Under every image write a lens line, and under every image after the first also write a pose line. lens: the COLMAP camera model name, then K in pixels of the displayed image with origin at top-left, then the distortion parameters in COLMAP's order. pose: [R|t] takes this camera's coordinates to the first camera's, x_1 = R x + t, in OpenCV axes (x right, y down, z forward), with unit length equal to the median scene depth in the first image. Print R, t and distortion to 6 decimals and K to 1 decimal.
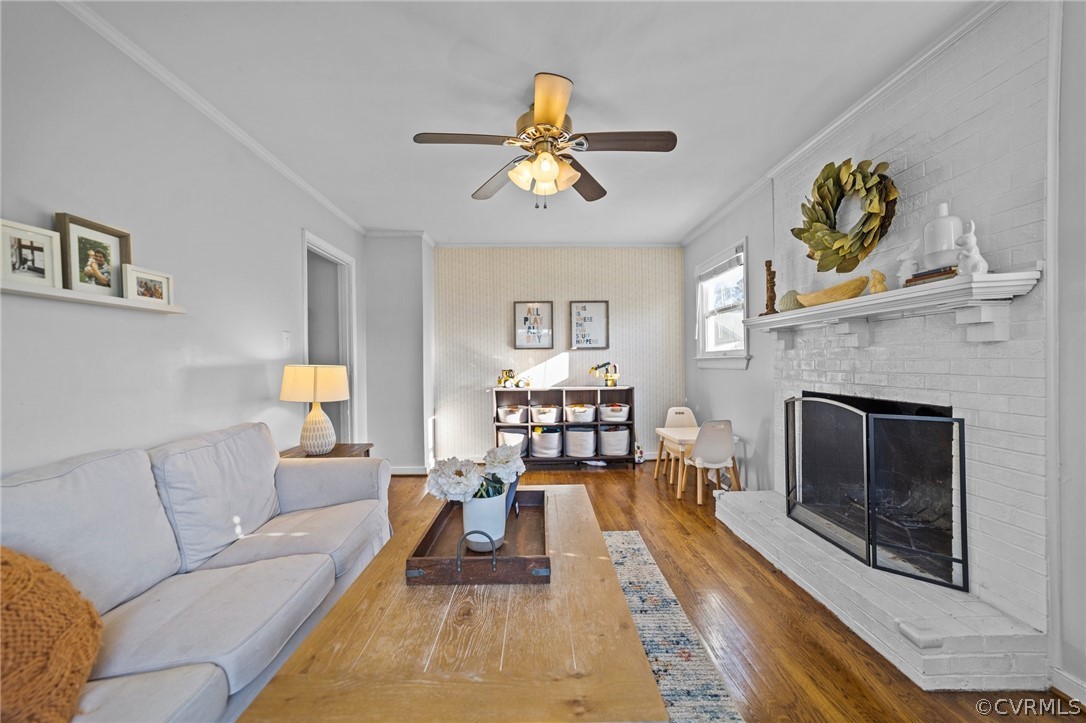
lens RADIAL K [[418.8, 0, 542.7], [0, 418.8, 362.4], [0, 0, 1]] dist [-0.007791, 0.003140]
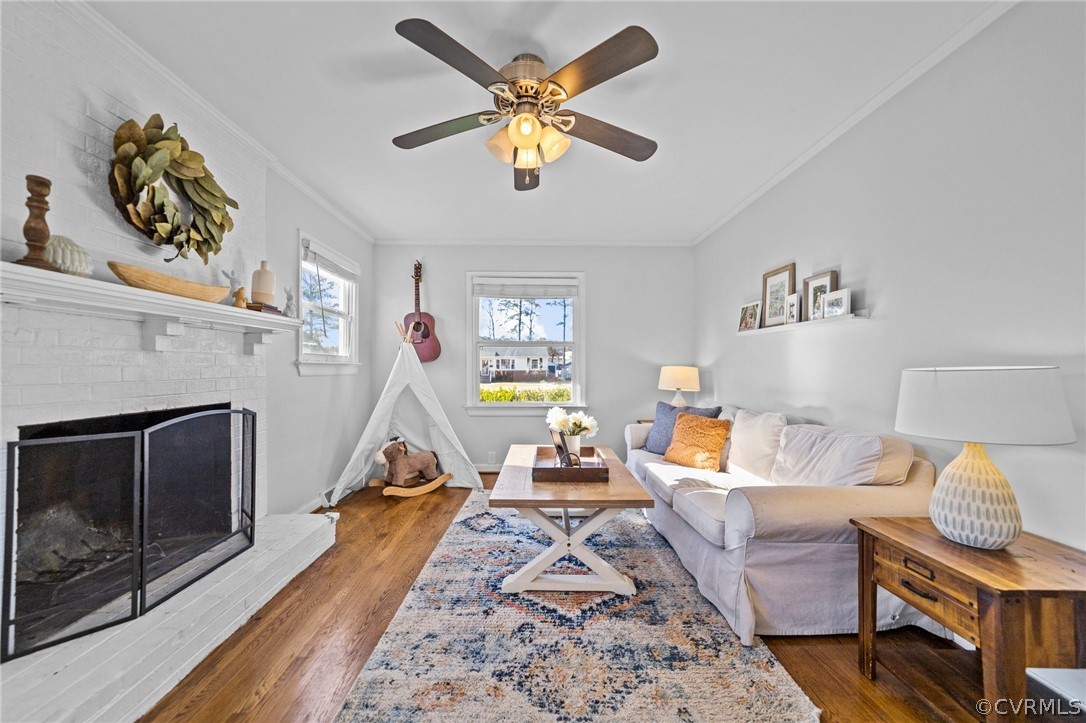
lens RADIAL K [[418.8, 0, 542.3], [0, 418.8, 362.5], [0, 0, 1]] dist [-0.007791, 0.003140]
pose [[-0.999916, 0.009628, 0.008706, -0.027024], [0.009591, 0.999945, -0.004347, -0.003135], [-0.008748, -0.004263, -0.999953, 1.861161]]
